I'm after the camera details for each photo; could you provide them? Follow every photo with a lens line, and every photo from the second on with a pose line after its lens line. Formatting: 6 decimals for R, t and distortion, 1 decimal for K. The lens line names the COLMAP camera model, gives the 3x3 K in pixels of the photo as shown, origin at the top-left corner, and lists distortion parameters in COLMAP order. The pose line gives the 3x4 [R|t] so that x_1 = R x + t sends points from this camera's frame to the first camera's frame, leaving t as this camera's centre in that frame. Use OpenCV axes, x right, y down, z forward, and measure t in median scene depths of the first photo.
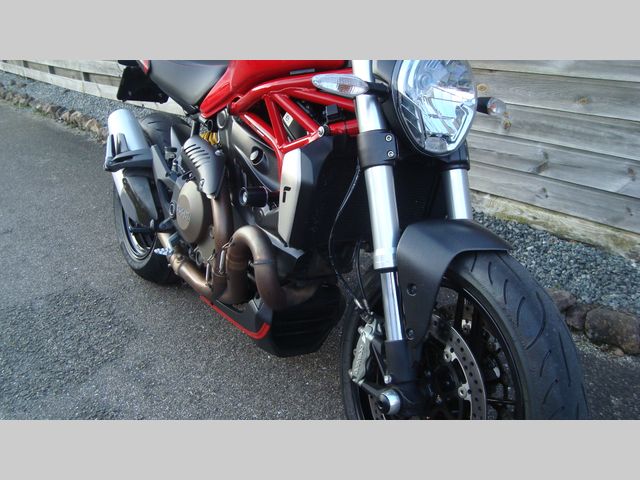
lens RADIAL K [[628.8, 0, 320.0], [0, 628.8, 240.0], [0, 0, 1]] dist [-0.207519, 0.237041]
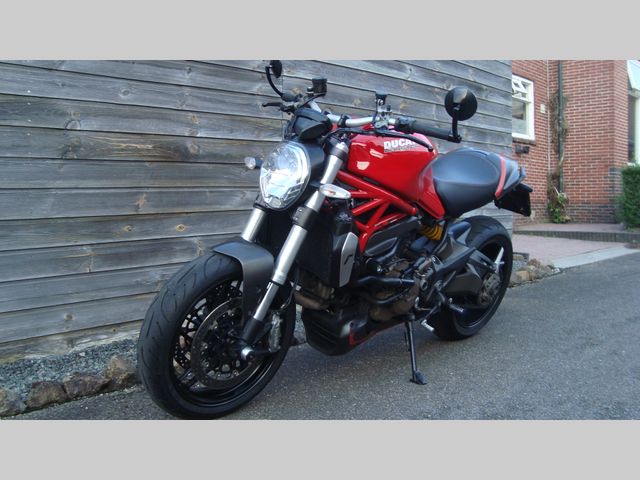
lens RADIAL K [[628.8, 0, 320.0], [0, 628.8, 240.0], [0, 0, 1]] dist [-0.207519, 0.237041]
pose [[-0.153254, 0.016019, 0.988057, -1.361513], [0.413404, 0.909208, 0.049381, -0.214091], [-0.897558, 0.416034, -0.145962, 1.198916]]
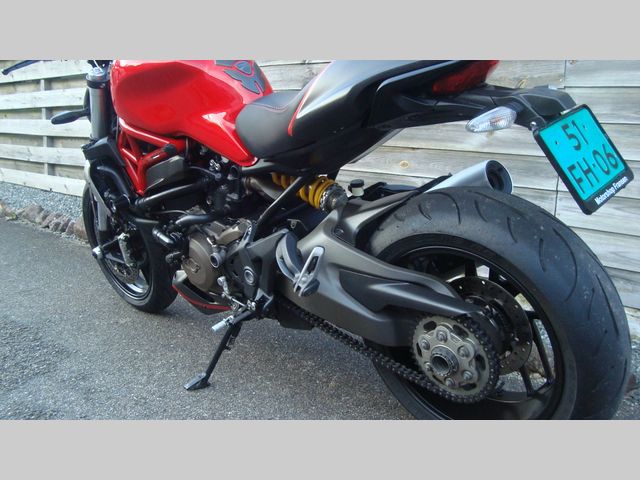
lens RADIAL K [[628.8, 0, 320.0], [0, 628.8, 240.0], [0, 0, 1]] dist [-0.207519, 0.237041]
pose [[0.978319, 0.084000, 0.189302, -0.116774], [-0.039205, 0.972641, -0.228982, 0.197734], [-0.203357, 0.216596, 0.954847, -0.038139]]
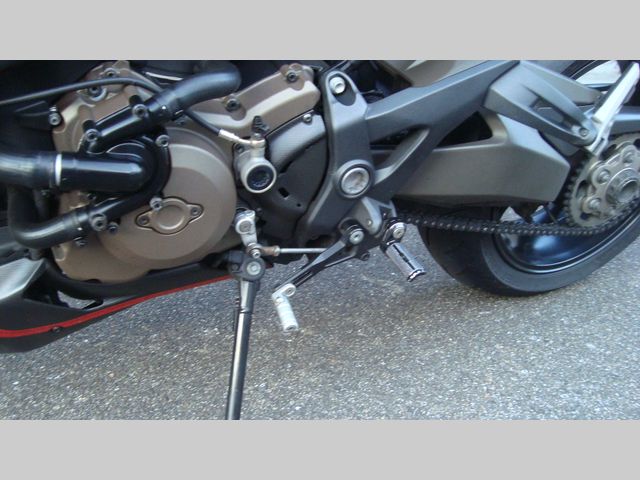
lens RADIAL K [[628.8, 0, 320.0], [0, 628.8, 240.0], [0, 0, 1]] dist [-0.207519, 0.237041]
pose [[0.207497, -0.258868, 0.943362, -0.442213], [0.365178, 0.915135, 0.170800, 0.012818], [-0.907519, 0.309055, 0.284421, 0.722004]]
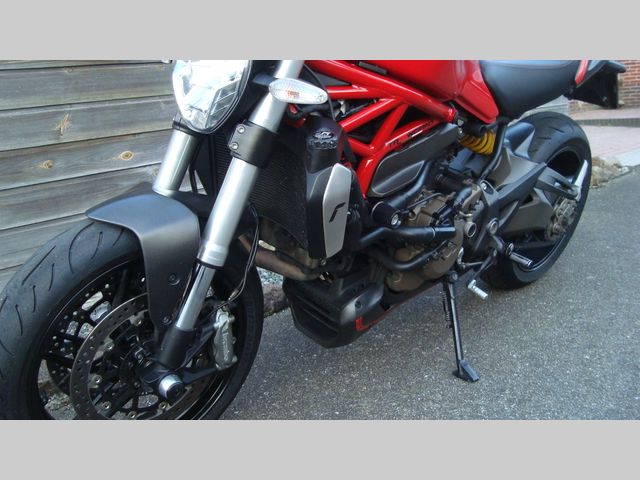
lens RADIAL K [[628.1, 0, 318.6], [0, 628.1, 234.1], [0, 0, 1]] dist [-0.212117, 0.243387]
pose [[-0.096151, -0.127054, 0.987225, -0.898089], [0.472718, 0.867002, 0.157622, -0.195398], [-0.875953, 0.481834, -0.023303, 1.051170]]
